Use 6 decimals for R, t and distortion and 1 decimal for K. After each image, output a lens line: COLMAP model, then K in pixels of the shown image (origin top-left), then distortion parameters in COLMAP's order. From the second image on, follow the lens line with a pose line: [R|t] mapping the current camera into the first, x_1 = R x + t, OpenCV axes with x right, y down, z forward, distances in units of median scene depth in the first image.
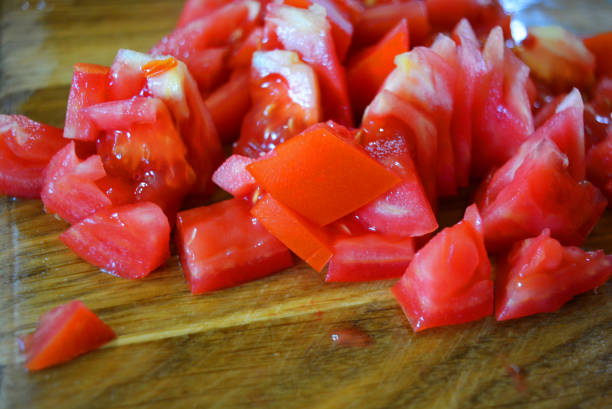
lens RADIAL K [[743.0, 0, 318.1], [0, 743.0, 218.0], [0, 0, 1]] dist [-0.018815, -0.009743]
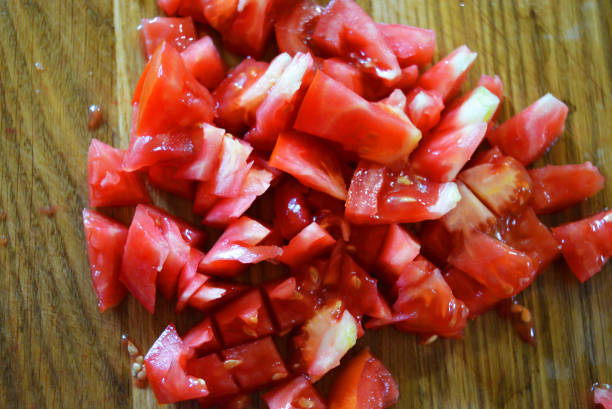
lens RADIAL K [[743.0, 0, 318.1], [0, 743.0, 218.0], [0, 0, 1]] dist [-0.018815, -0.009743]
pose [[-0.170839, 0.949630, -0.262709, 0.599077], [-0.750613, 0.047286, 0.659048, -1.273382], [0.638274, 0.309784, 0.704727, 0.236162]]
